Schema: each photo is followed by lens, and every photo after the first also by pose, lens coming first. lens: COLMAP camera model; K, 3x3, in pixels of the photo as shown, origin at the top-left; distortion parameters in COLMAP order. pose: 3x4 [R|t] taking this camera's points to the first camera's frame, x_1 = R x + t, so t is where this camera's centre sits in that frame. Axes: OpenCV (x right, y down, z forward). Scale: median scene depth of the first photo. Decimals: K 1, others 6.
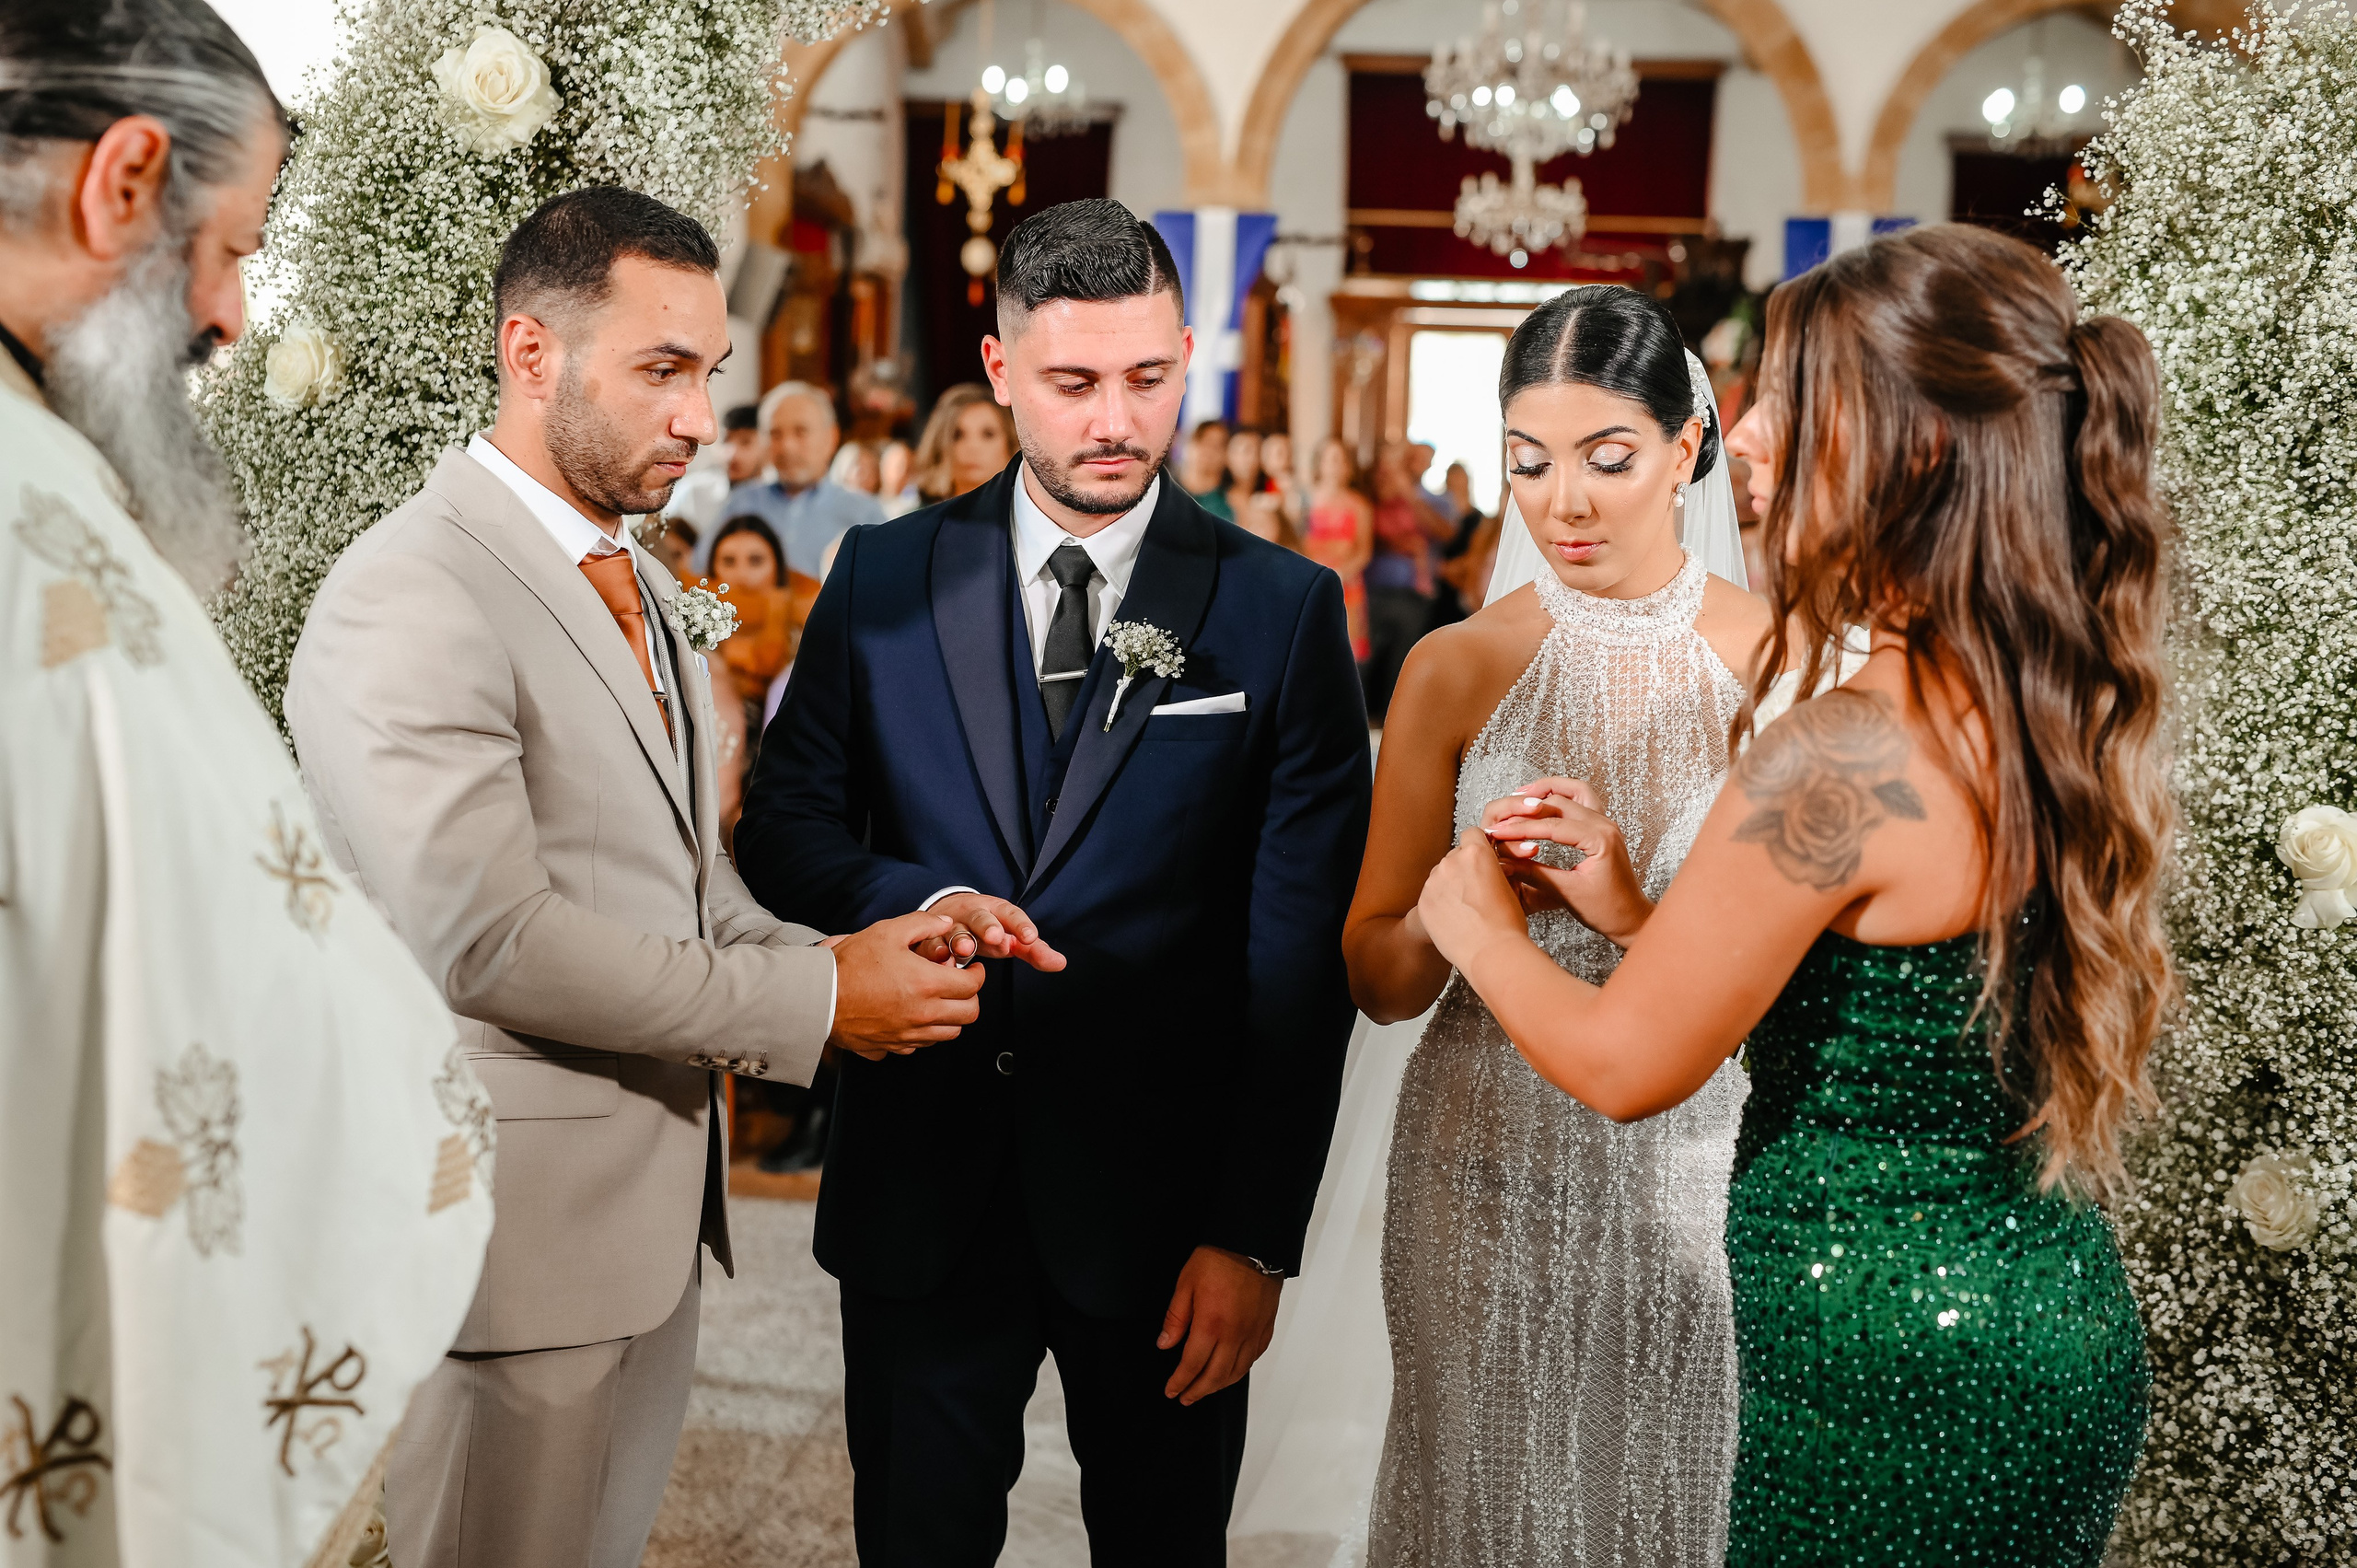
lens RADIAL K [[3239.3, 0, 1178.5], [0, 3239.3, 784.0], [0, 0, 1]] dist [0.007577, -0.010854]
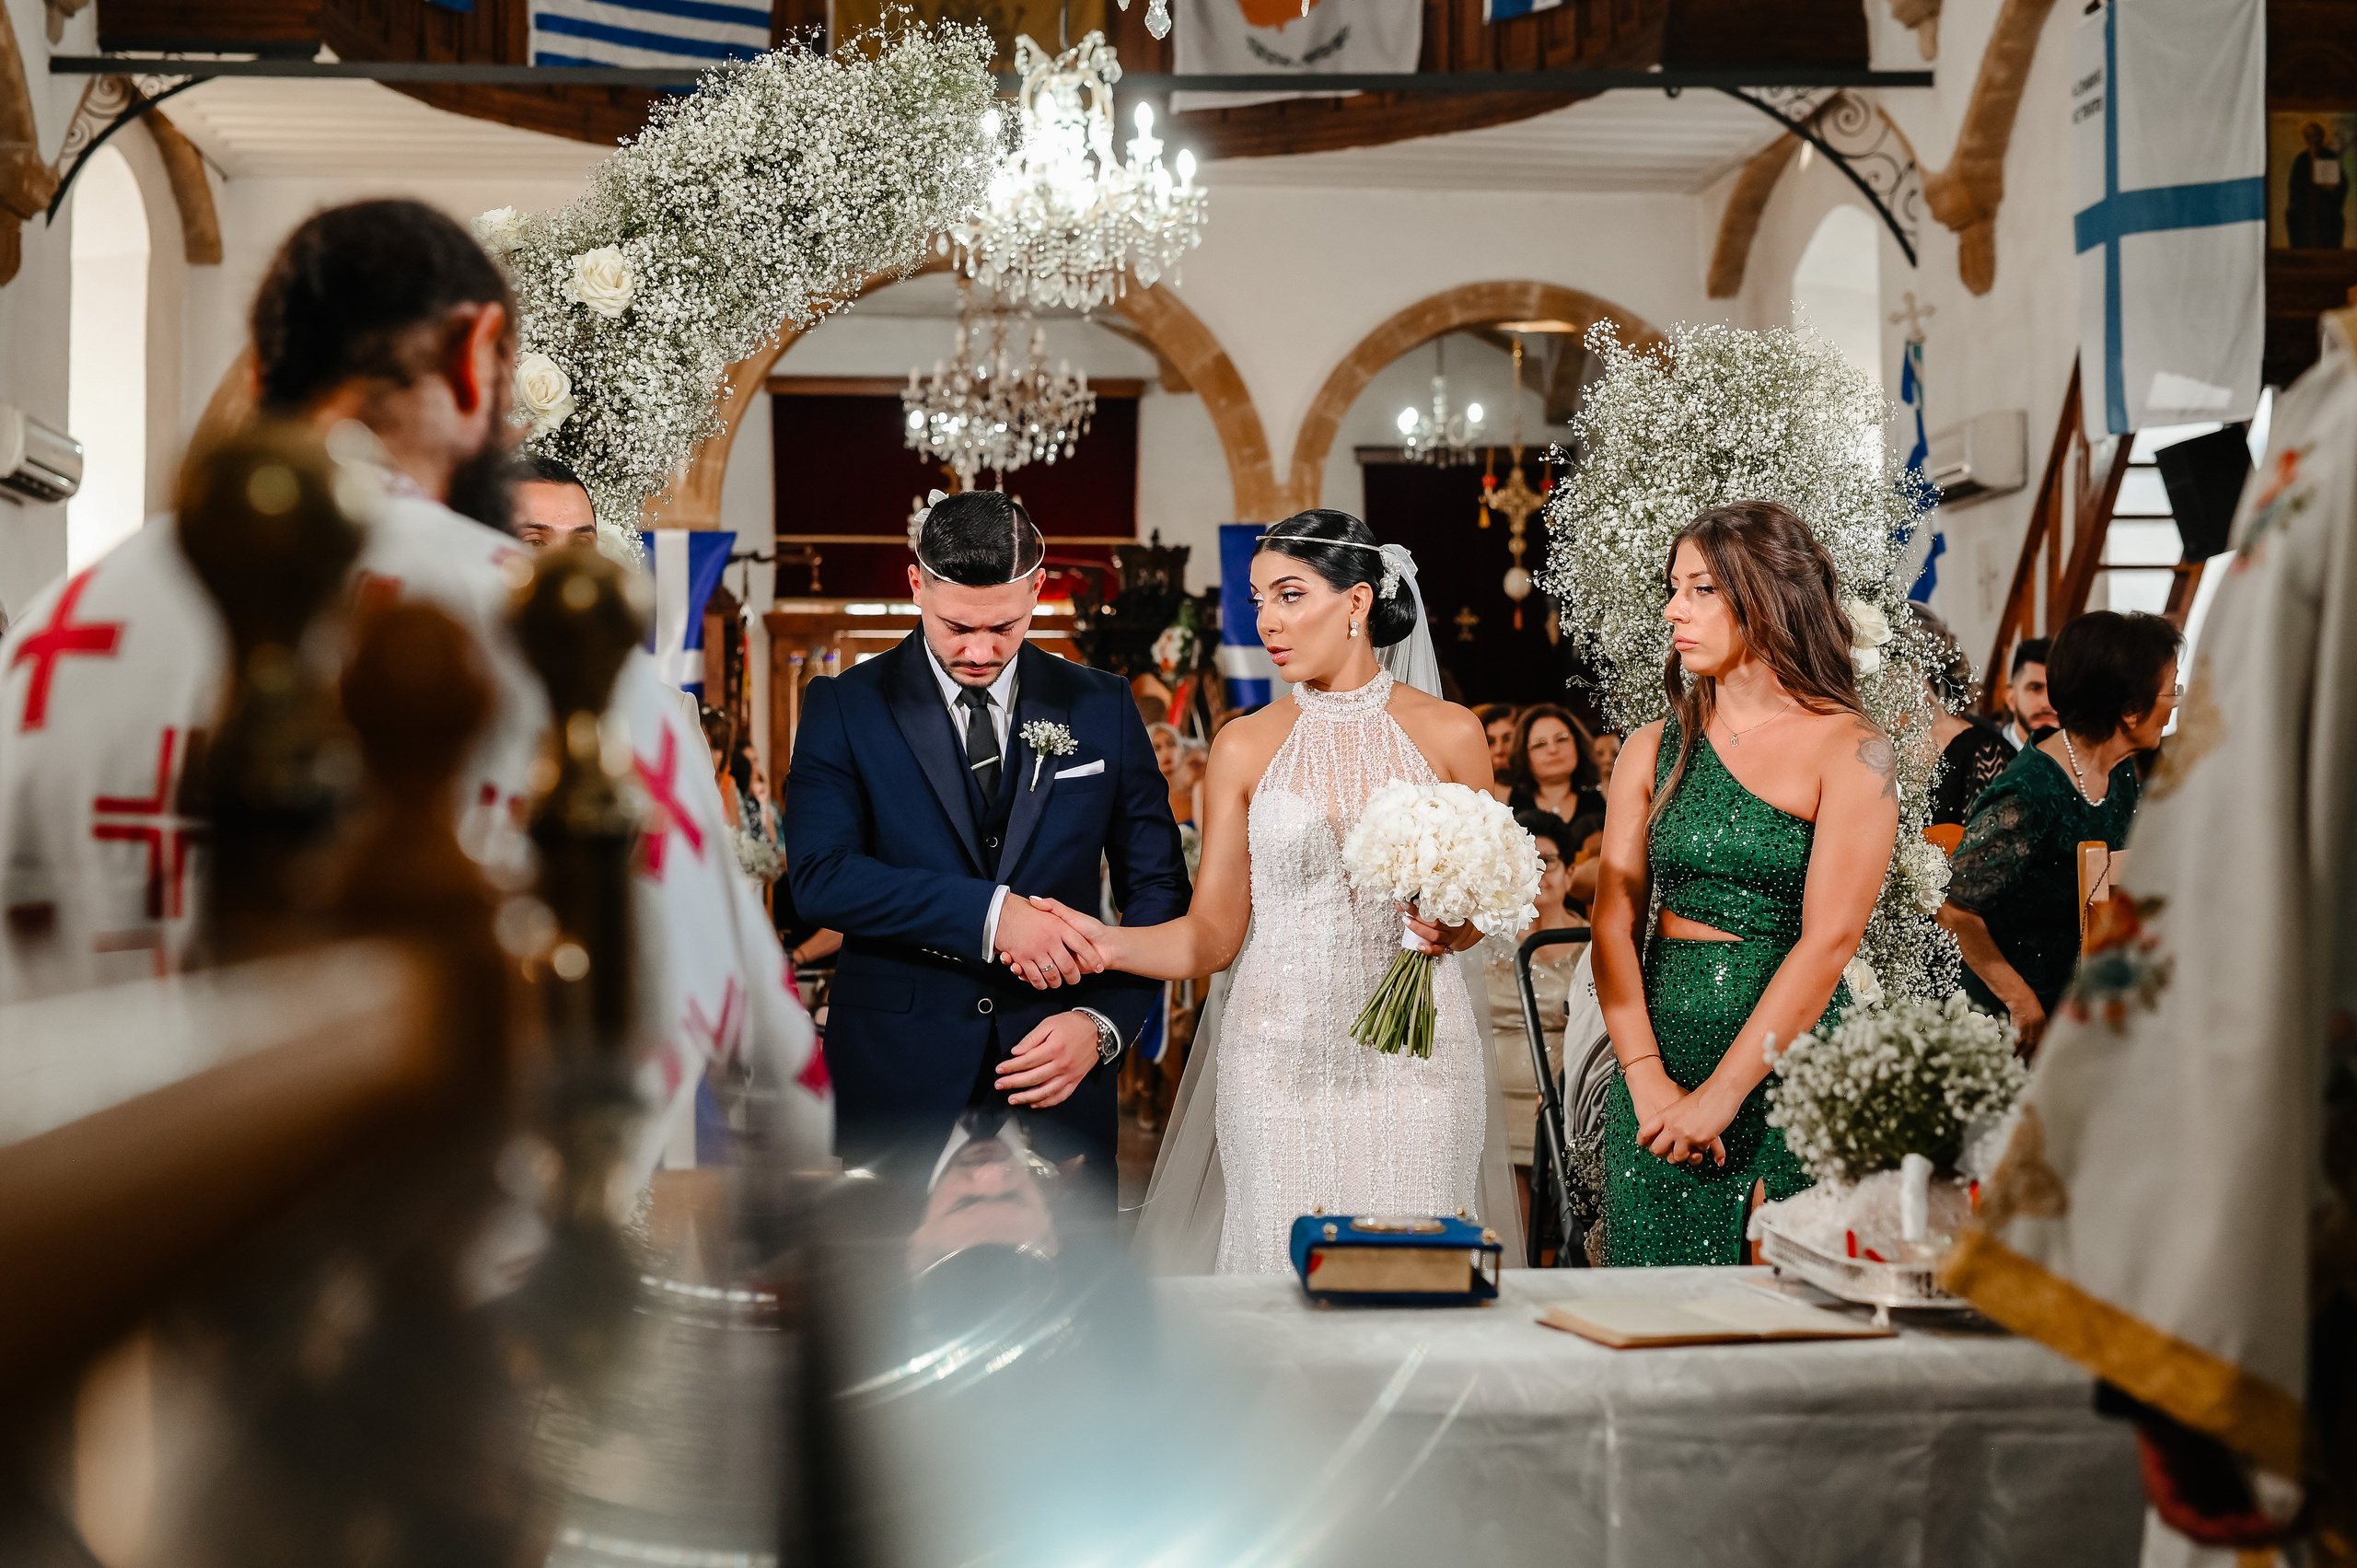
lens RADIAL K [[3505.1, 0, 1178.5], [0, 3505.1, 784.0], [0, 0, 1]] dist [-0.006644, 0.062992]
pose [[0.982724, -0.032834, 0.182143, -0.220562], [0.052069, 0.993437, -0.101844, 0.141180], [-0.177604, 0.109568, 0.977983, -0.599354]]
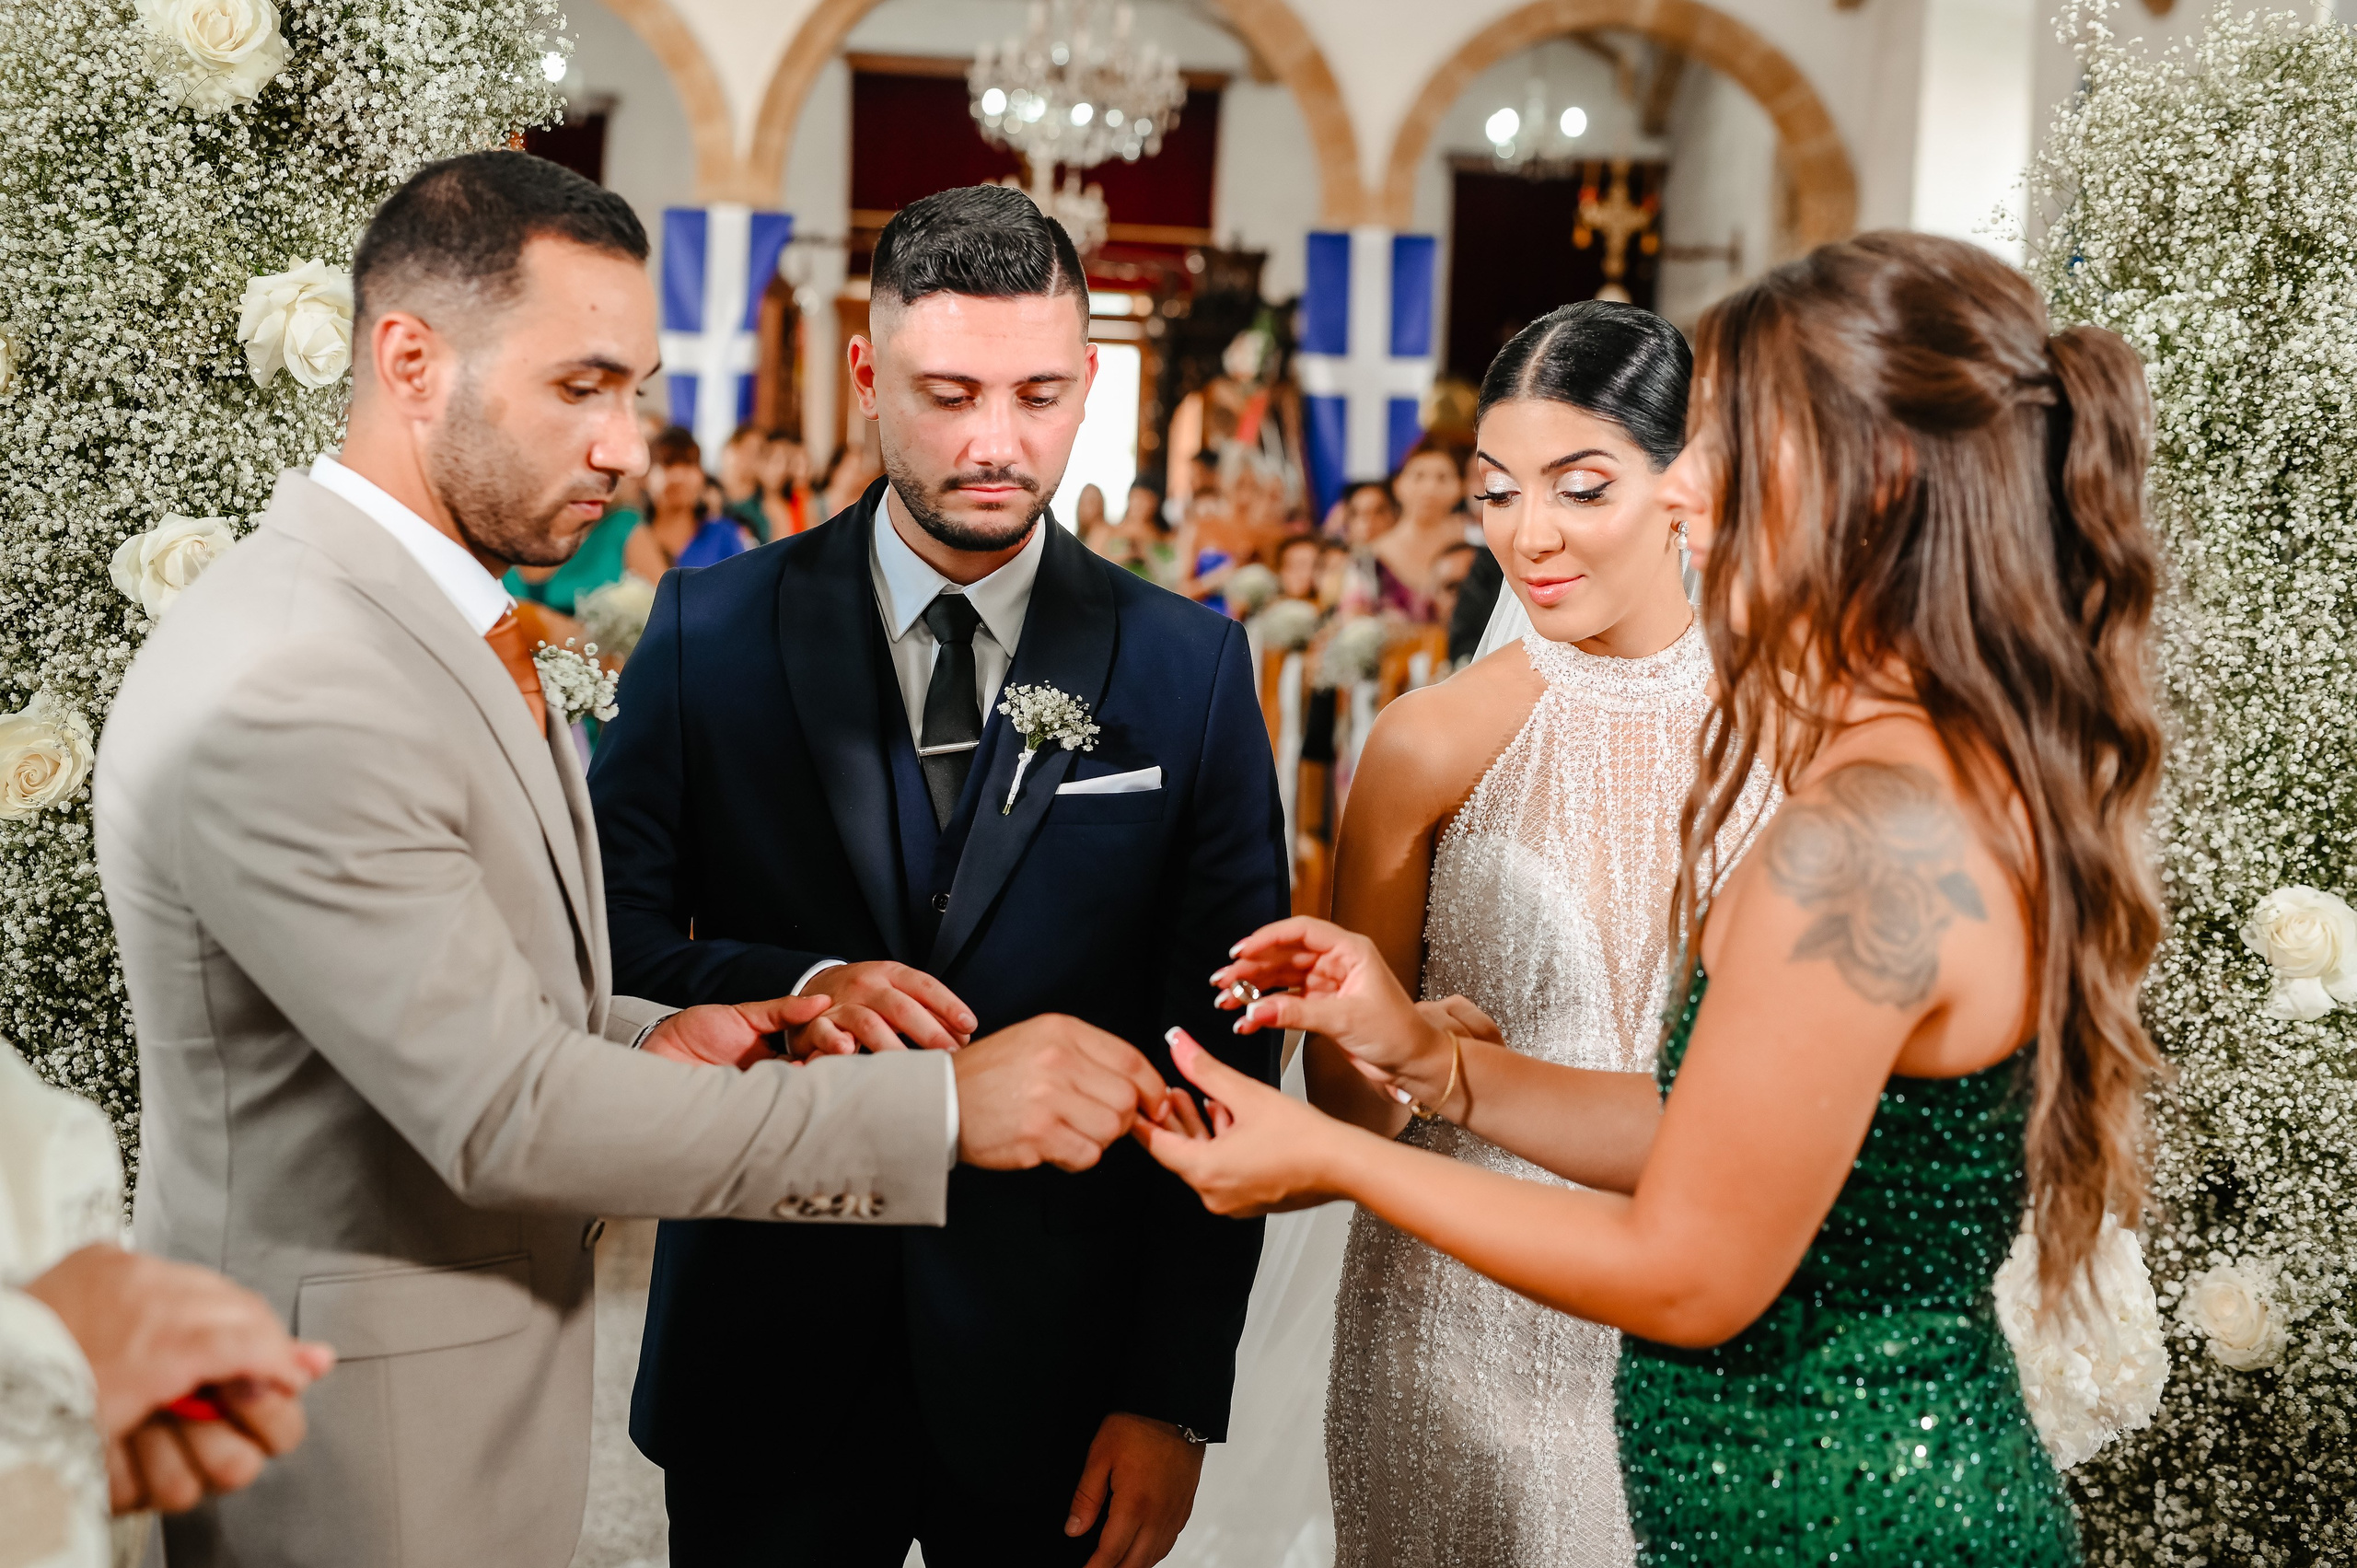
lens RADIAL K [[3239.3, 0, 1178.5], [0, 3239.3, 784.0], [0, 0, 1]] dist [0.007577, -0.010854]
pose [[0.986222, -0.001946, 0.165413, -0.105555], [0.002173, 0.999997, -0.001191, -0.020759], [-0.165410, 0.001534, 0.986224, 0.142089]]
